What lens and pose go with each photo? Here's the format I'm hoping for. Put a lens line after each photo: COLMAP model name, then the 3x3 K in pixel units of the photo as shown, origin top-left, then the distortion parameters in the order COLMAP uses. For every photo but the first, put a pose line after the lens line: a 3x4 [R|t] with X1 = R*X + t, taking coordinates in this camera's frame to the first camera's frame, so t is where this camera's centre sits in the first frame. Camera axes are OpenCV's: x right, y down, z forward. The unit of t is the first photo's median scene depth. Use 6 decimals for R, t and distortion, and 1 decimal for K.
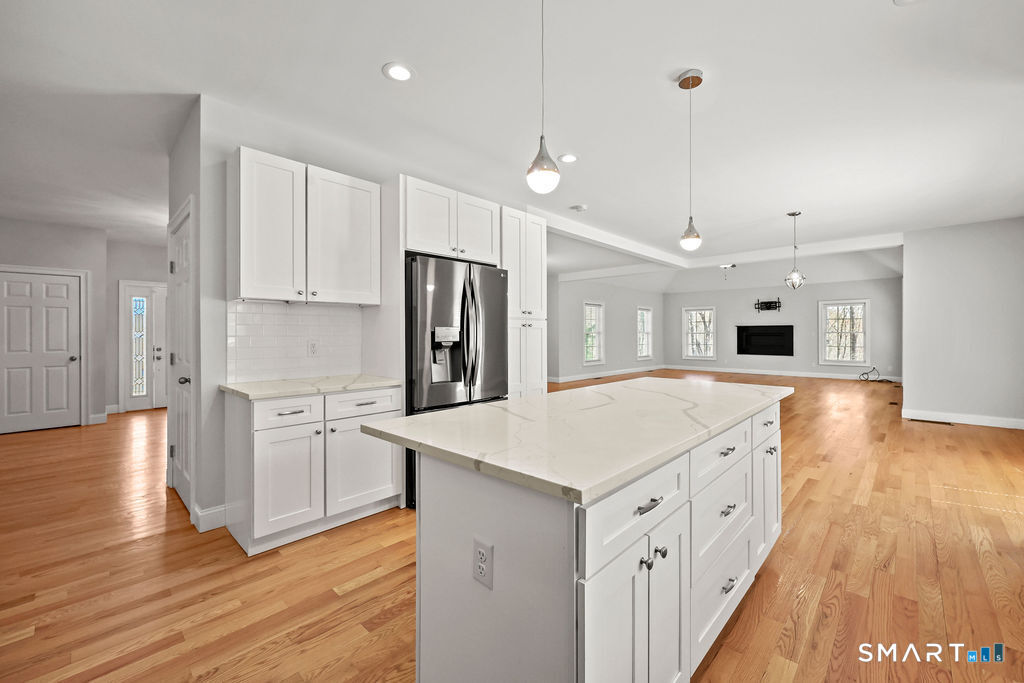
lens RADIAL K [[413.8, 0, 515.6], [0, 413.8, 332.6], [0, 0, 1]] dist [0.000699, 0.000507]
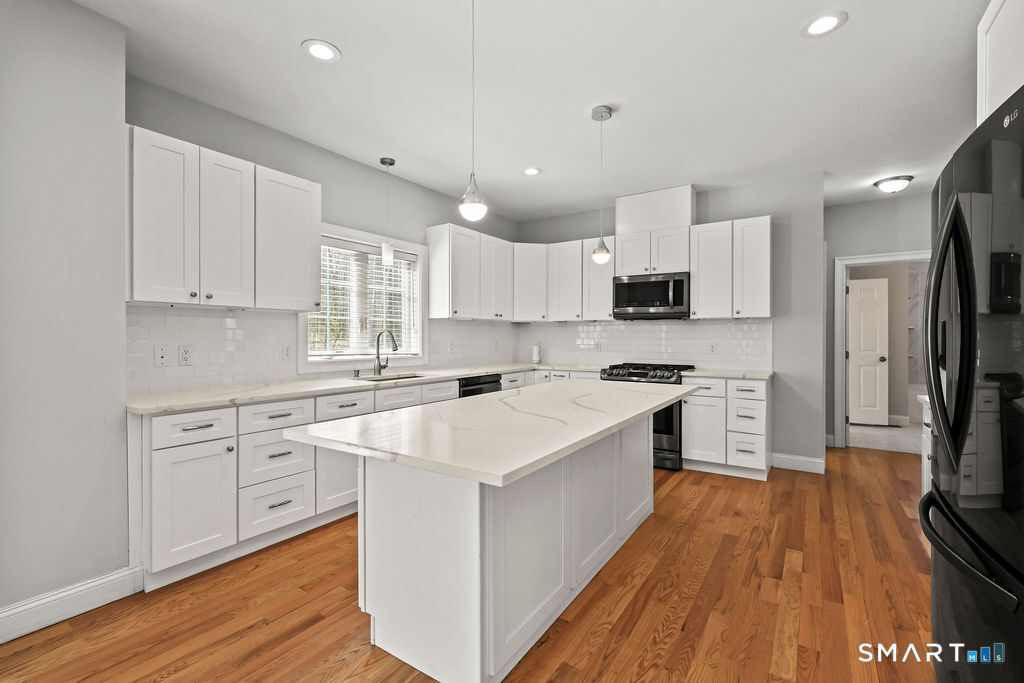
lens RADIAL K [[449.7, 0, 519.3], [0, 449.7, 343.5], [0, 0, 1]] dist [0.000913, 0.000062]
pose [[-0.983933, 0.006150, -0.178432, 0.338918], [0.003785, 0.999900, 0.013590, 0.002075], [0.178498, 0.012696, -0.983858, 1.241073]]
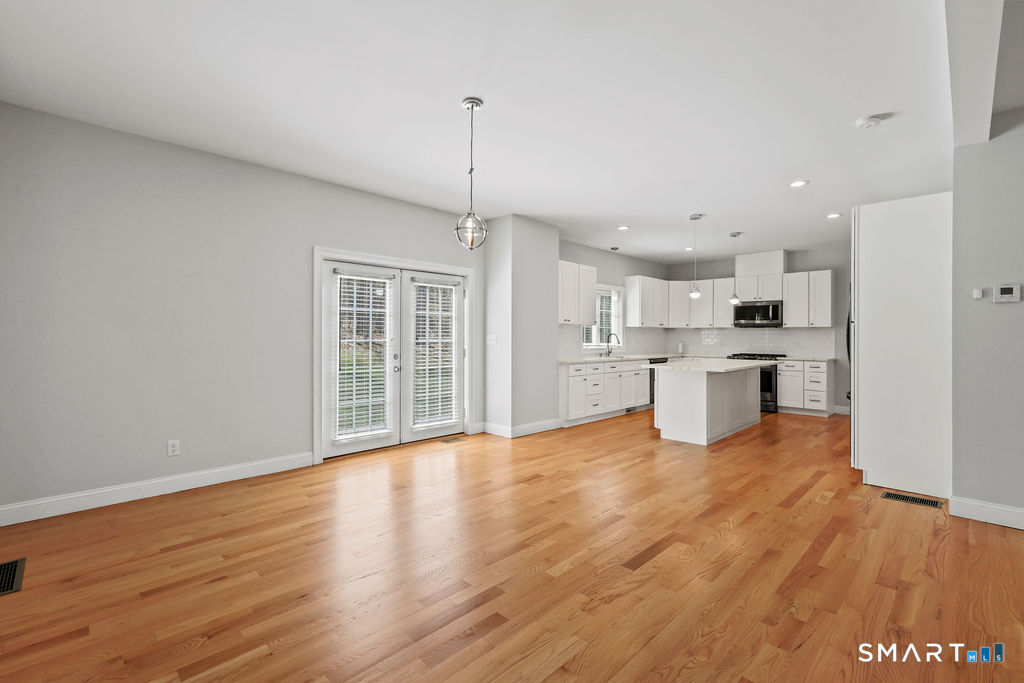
lens RADIAL K [[453.5, 0, 515.9], [0, 453.5, 337.2], [0, 0, 1]] dist [0.000799, 0.000094]
pose [[-0.999824, -0.001765, 0.018674, 0.908563], [-0.001793, 0.999997, -0.001503, 0.005125], [-0.018672, -0.001536, -0.999824, 2.333575]]
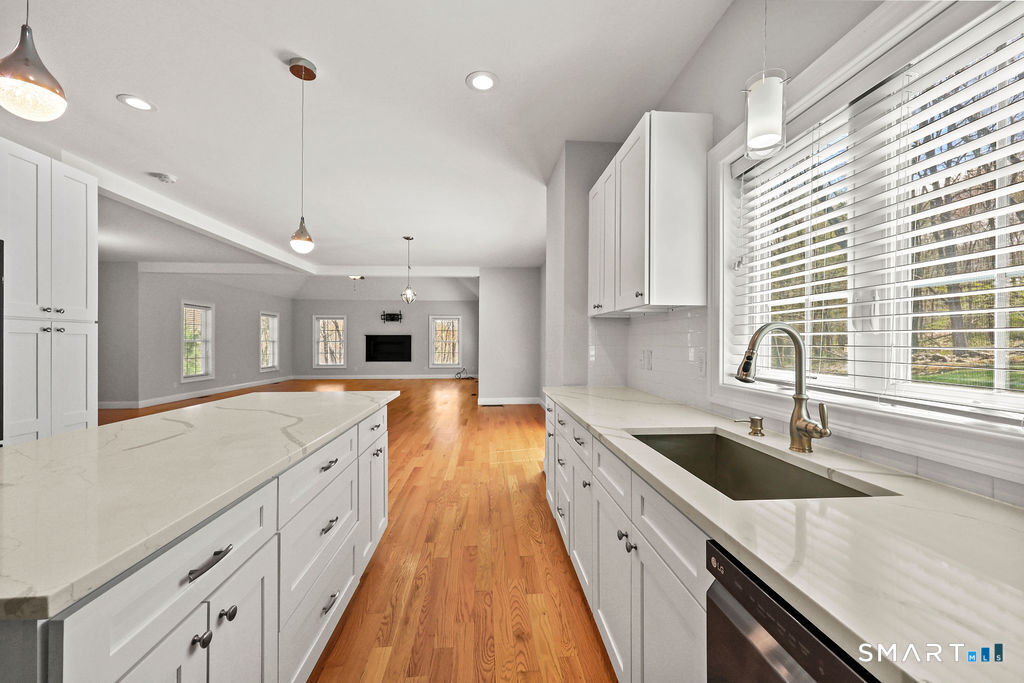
lens RADIAL K [[413.0, 0, 512.0], [0, 413.0, 341.5], [0, 0, 1]] dist [0.001036, 0.000166]
pose [[0.678496, 0.002631, 0.734599, 0.042039], [-0.003446, 0.999994, -0.000399, -0.000891], [-0.734596, -0.002261, 0.678501, 0.015048]]
